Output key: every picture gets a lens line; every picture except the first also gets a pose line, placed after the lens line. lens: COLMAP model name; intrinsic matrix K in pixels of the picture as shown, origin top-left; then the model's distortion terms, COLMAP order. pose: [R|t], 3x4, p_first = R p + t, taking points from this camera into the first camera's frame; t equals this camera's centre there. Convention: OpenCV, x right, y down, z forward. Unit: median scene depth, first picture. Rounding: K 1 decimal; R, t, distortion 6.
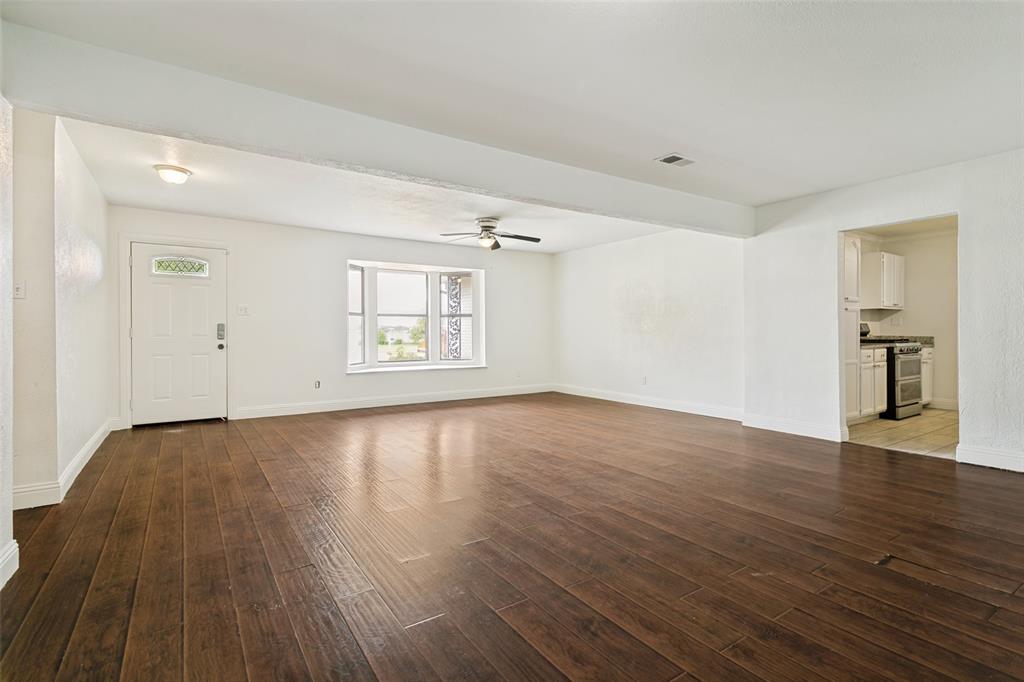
lens RADIAL K [[489.7, 0, 513.2], [0, 489.7, 333.0], [0, 0, 1]] dist [-0.002060, 0.000036]
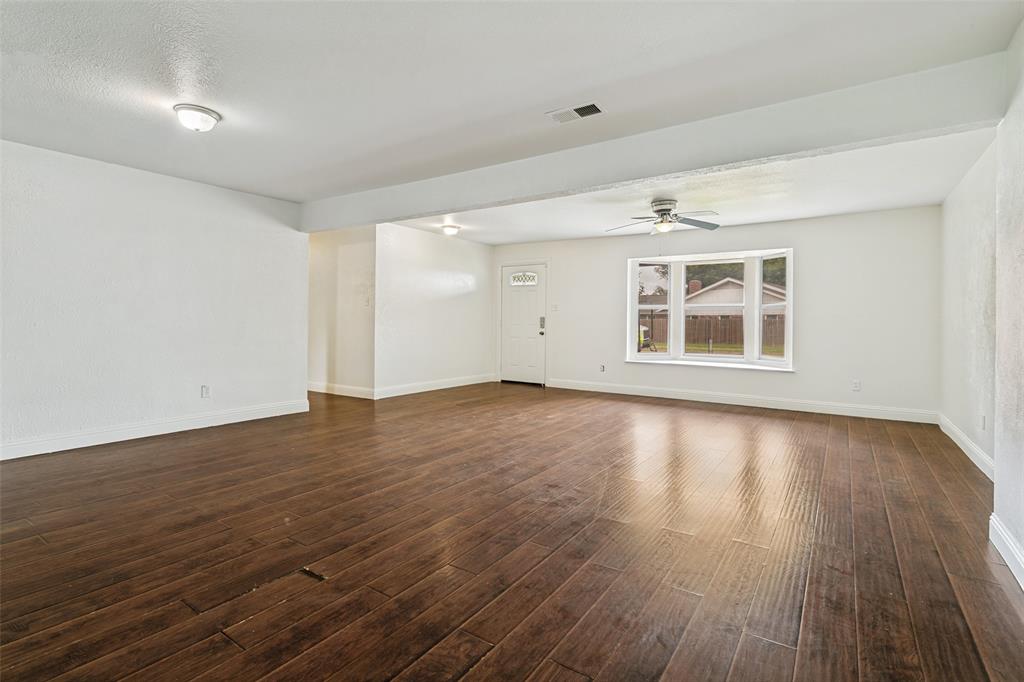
lens RADIAL K [[489.7, 0, 513.2], [0, 489.7, 333.0], [0, 0, 1]] dist [-0.002060, 0.000036]
pose [[0.378561, 0.028939, -0.925124, 1.383900], [-0.017858, 0.999553, 0.023960, -0.010786], [0.925404, 0.007450, 0.378909, 0.796117]]
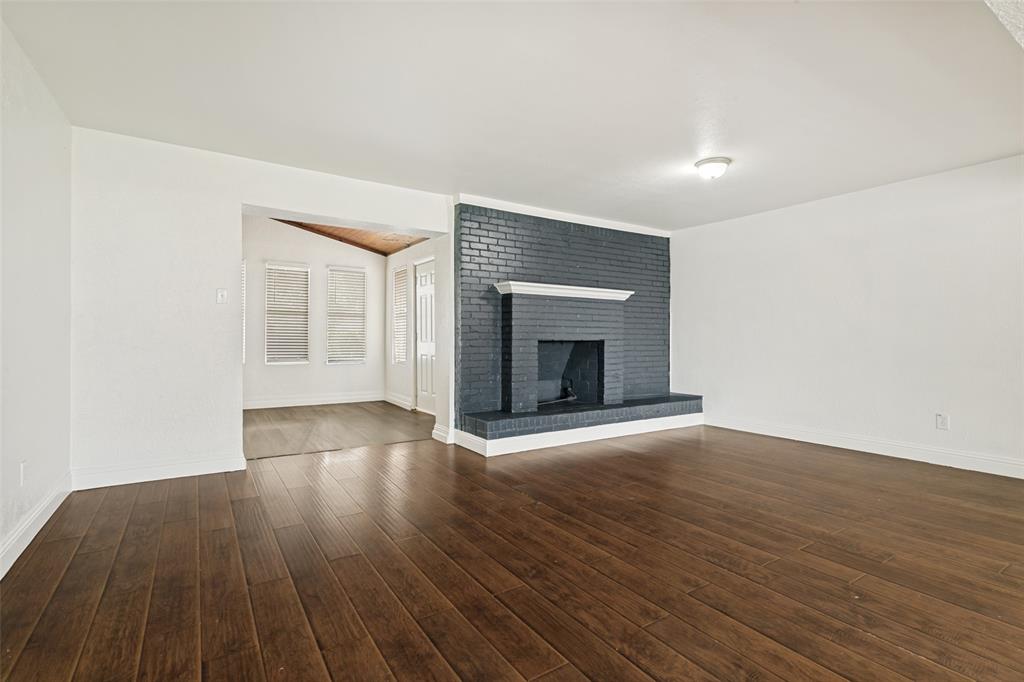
lens RADIAL K [[489.7, 0, 513.2], [0, 489.7, 333.0], [0, 0, 1]] dist [-0.002060, 0.000036]
pose [[-0.999922, 0.001642, 0.012389, 0.630979], [0.001688, 0.999992, 0.003641, -0.010443], [-0.012383, 0.003661, -0.999917, 1.873248]]
